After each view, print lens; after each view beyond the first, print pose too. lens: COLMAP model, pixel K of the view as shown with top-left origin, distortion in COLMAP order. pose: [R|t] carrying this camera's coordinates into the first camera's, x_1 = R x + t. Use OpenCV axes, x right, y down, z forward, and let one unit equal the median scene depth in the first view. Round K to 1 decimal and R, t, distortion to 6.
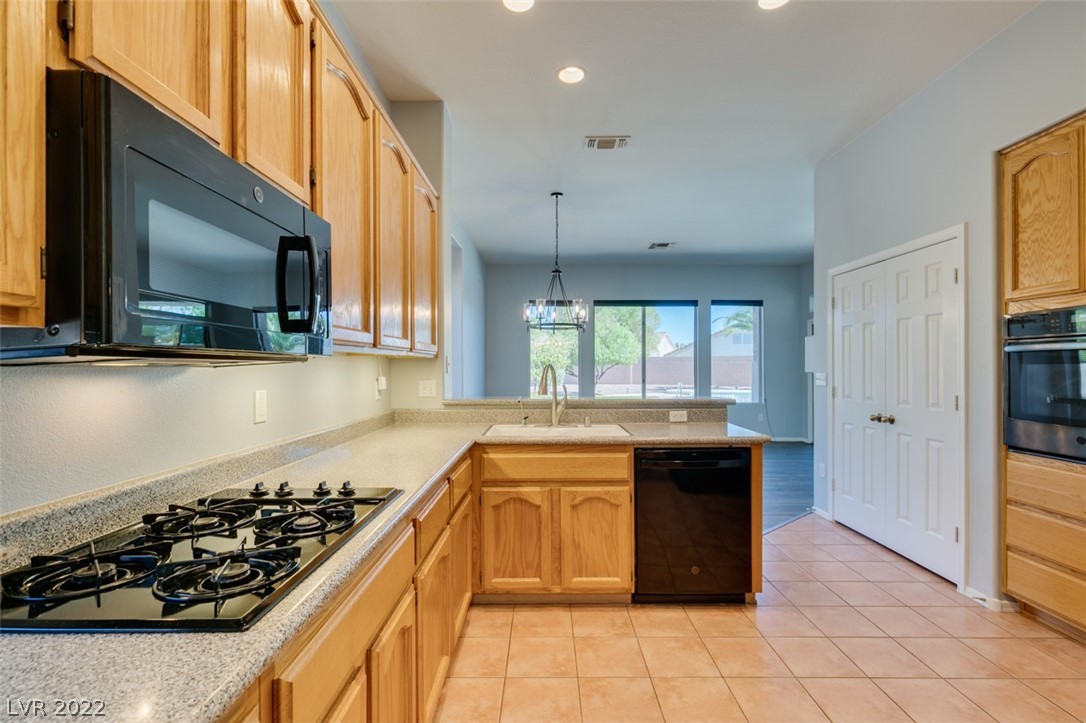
lens RADIAL K [[486.4, 0, 545.9], [0, 486.4, 362.4], [0, 0, 1]] dist [0.005232, -0.001724]
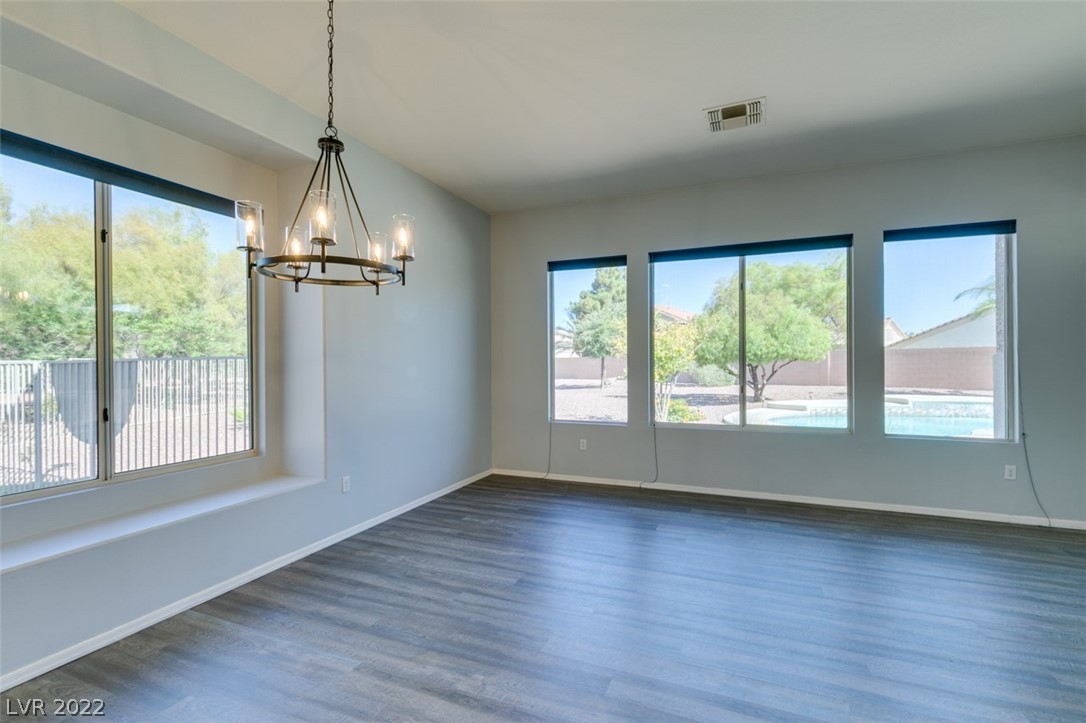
lens RADIAL K [[486.4, 0, 542.5], [0, 486.4, 363.6], [0, 0, 1]] dist [0.005232, -0.001724]
pose [[0.923350, -0.004115, -0.383937, 0.204626], [0.007968, 0.999933, 0.008446, 0.001797], [0.383877, -0.010858, 0.923321, 0.393274]]
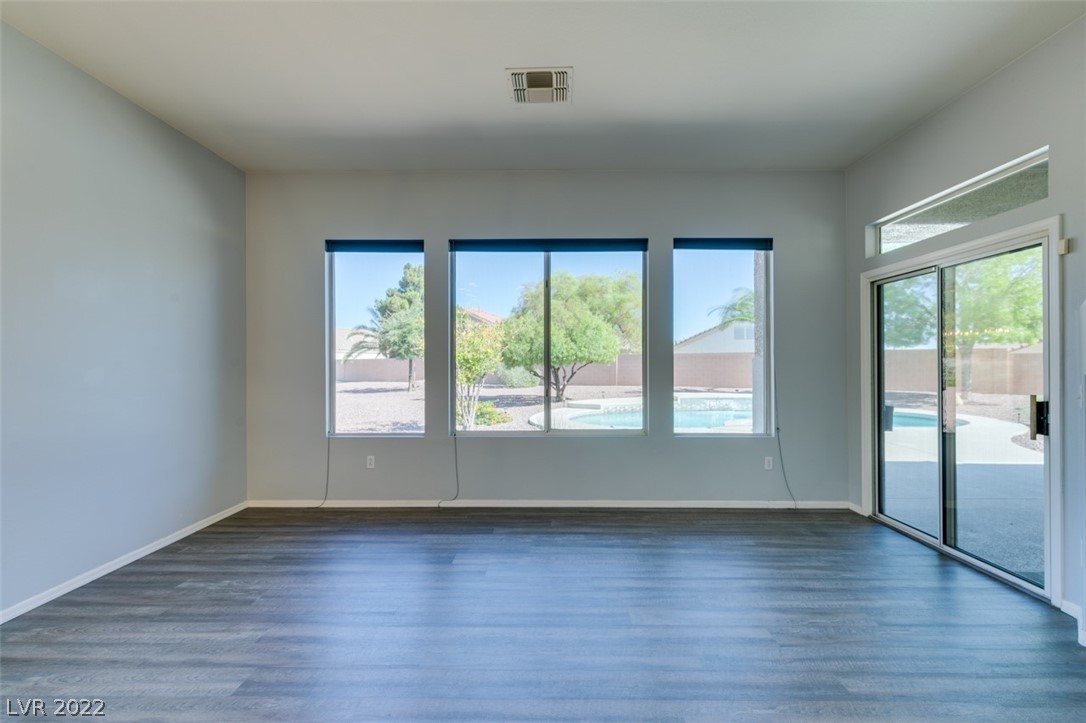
lens RADIAL K [[486.4, 0, 542.1], [0, 486.4, 363.0], [0, 0, 1]] dist [0.005232, -0.001724]
pose [[0.999931, -0.001998, -0.011581, 0.202411], [0.002054, 0.999986, 0.004788, 0.003200], [0.011571, -0.004811, 0.999921, 0.470506]]
